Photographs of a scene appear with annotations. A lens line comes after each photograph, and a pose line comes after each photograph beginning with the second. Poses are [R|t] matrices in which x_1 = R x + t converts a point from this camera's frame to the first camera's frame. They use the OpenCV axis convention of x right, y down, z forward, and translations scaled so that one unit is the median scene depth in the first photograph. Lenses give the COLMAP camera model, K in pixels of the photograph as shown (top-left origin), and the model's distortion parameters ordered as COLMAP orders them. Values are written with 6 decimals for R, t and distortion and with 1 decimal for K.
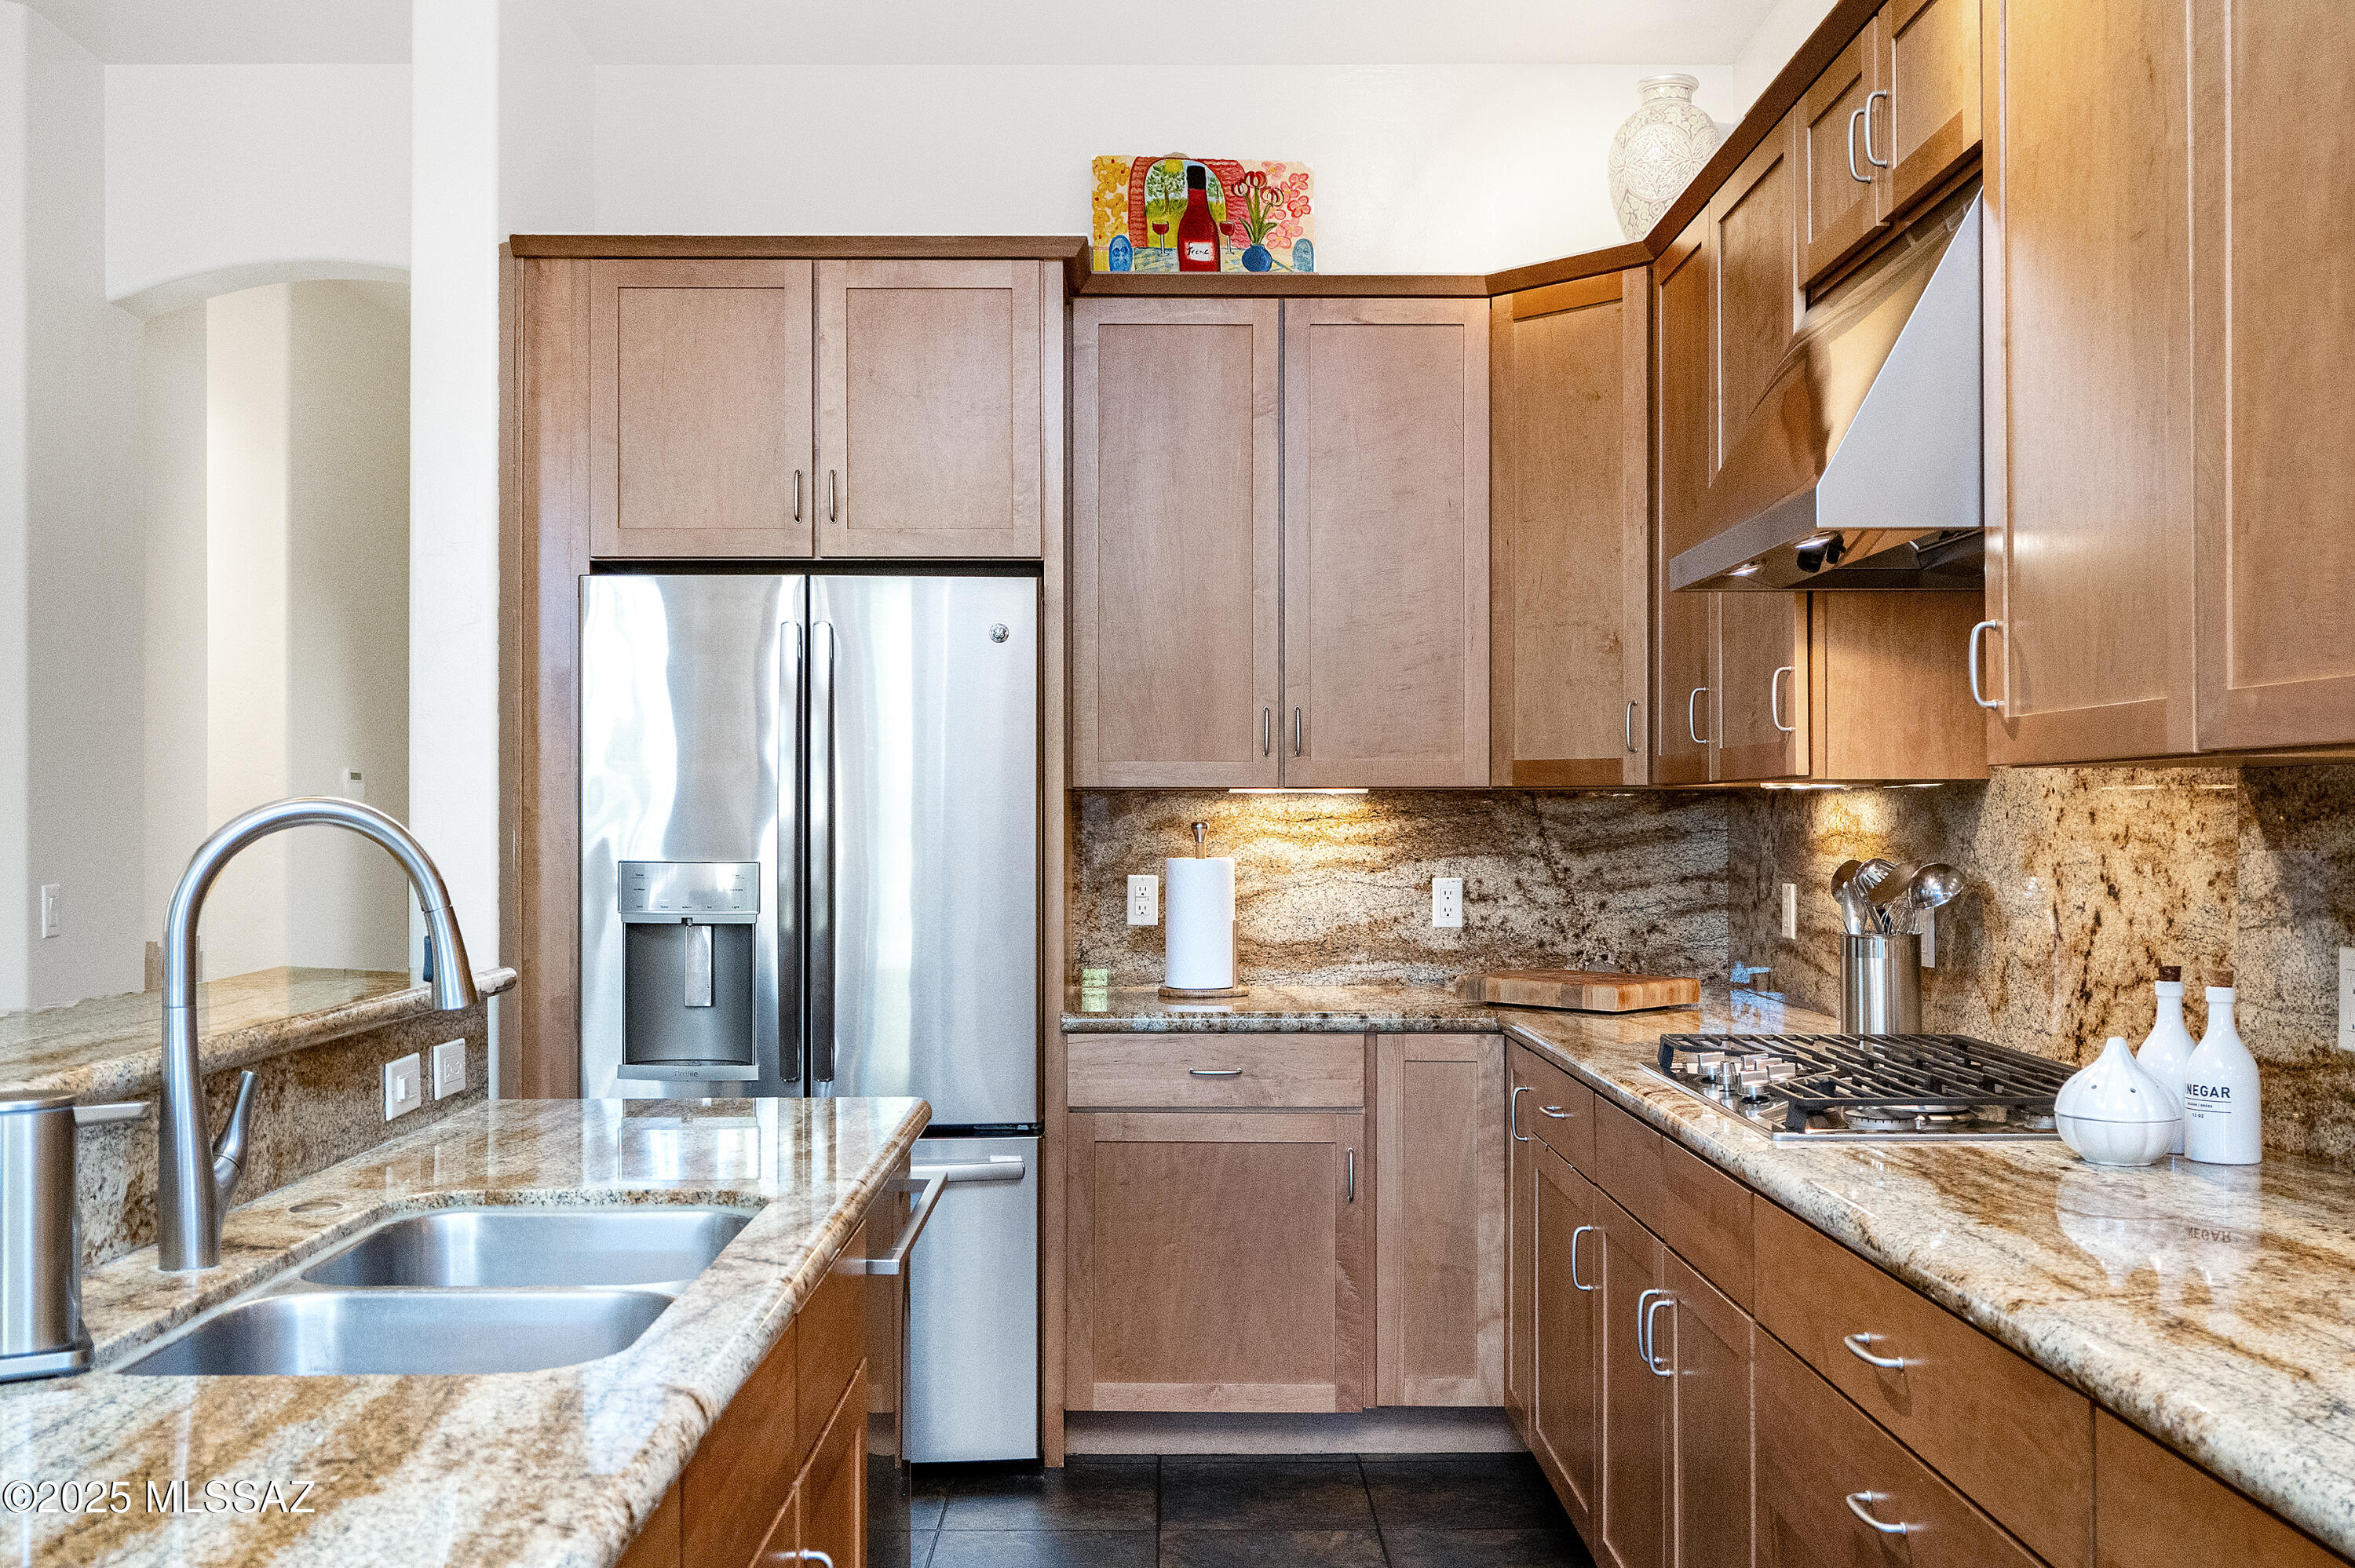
lens RADIAL K [[2132.6, 0, 1185.3], [0, 2132.6, 796.0], [0, 0, 1]] dist [0.003731, 0.000000]
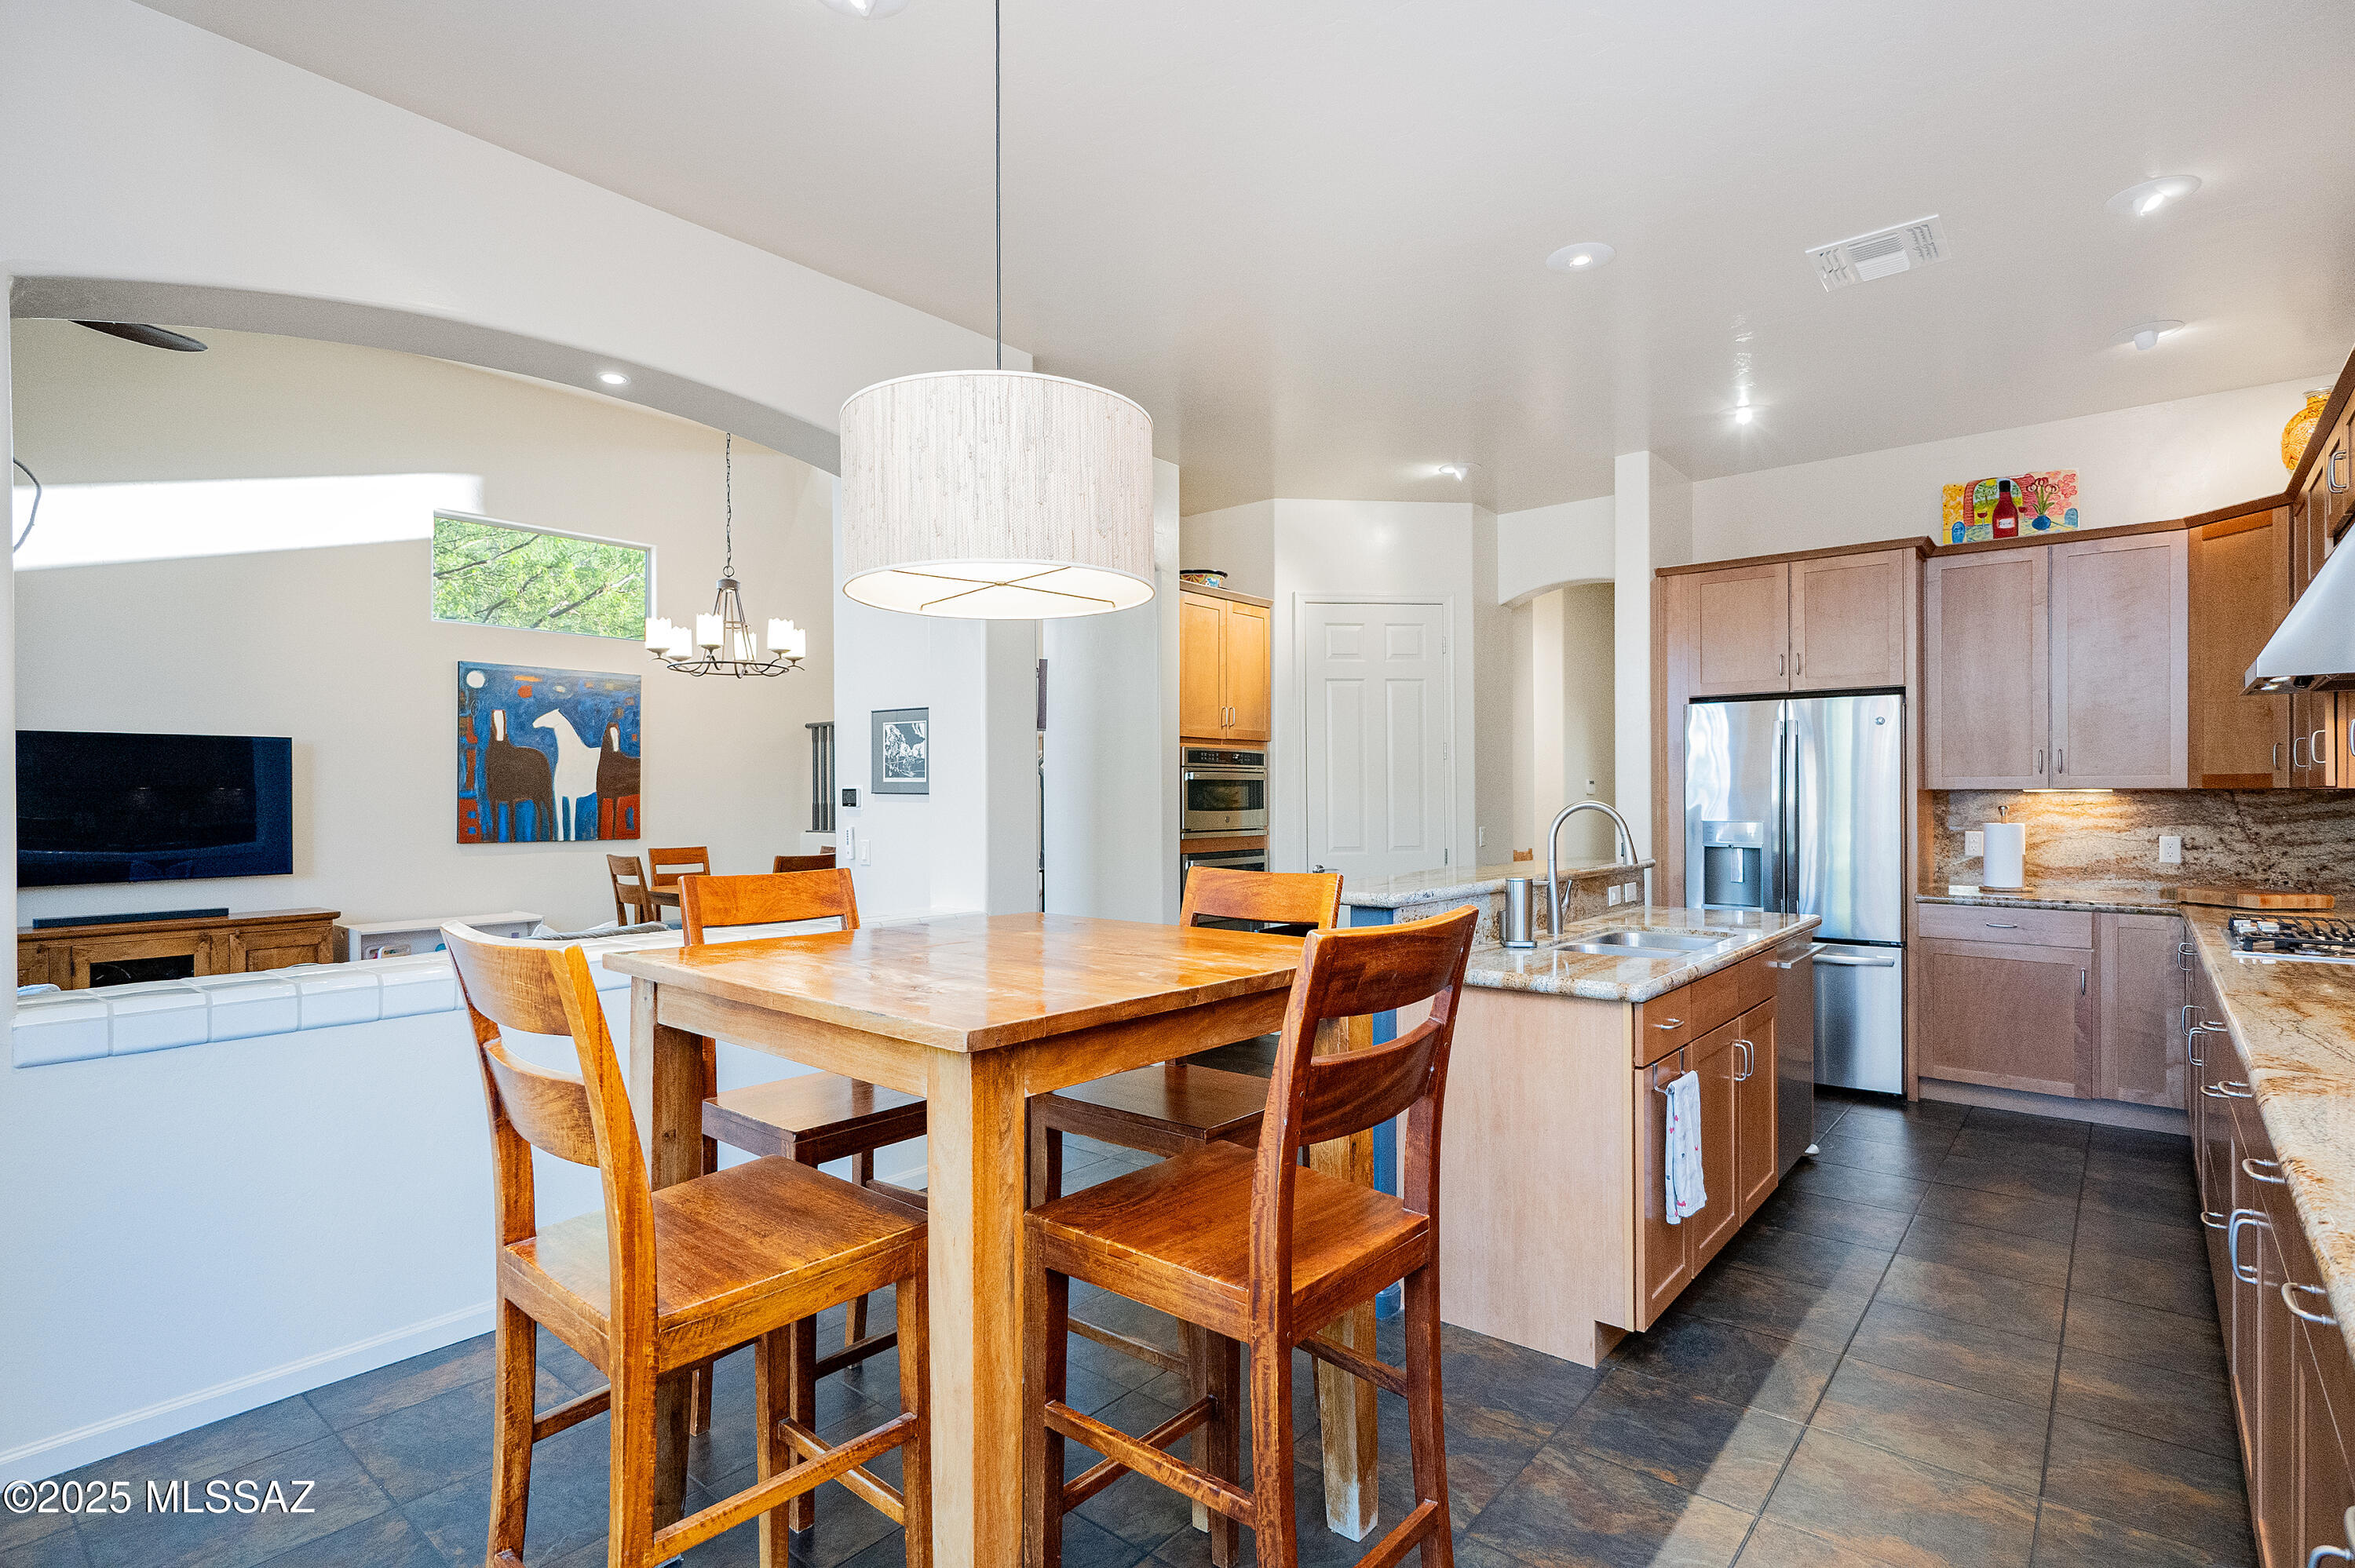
lens RADIAL K [[1165.3, 0, 1190.9], [0, 1165.3, 789.2], [0, 0, 1]] dist [-0.001030, 0.004201]
pose [[0.765633, -0.003287, -0.643269, 0.134209], [0.006685, 0.999974, 0.002847, -0.012798], [0.643243, -0.006480, 0.765635, -0.368851]]
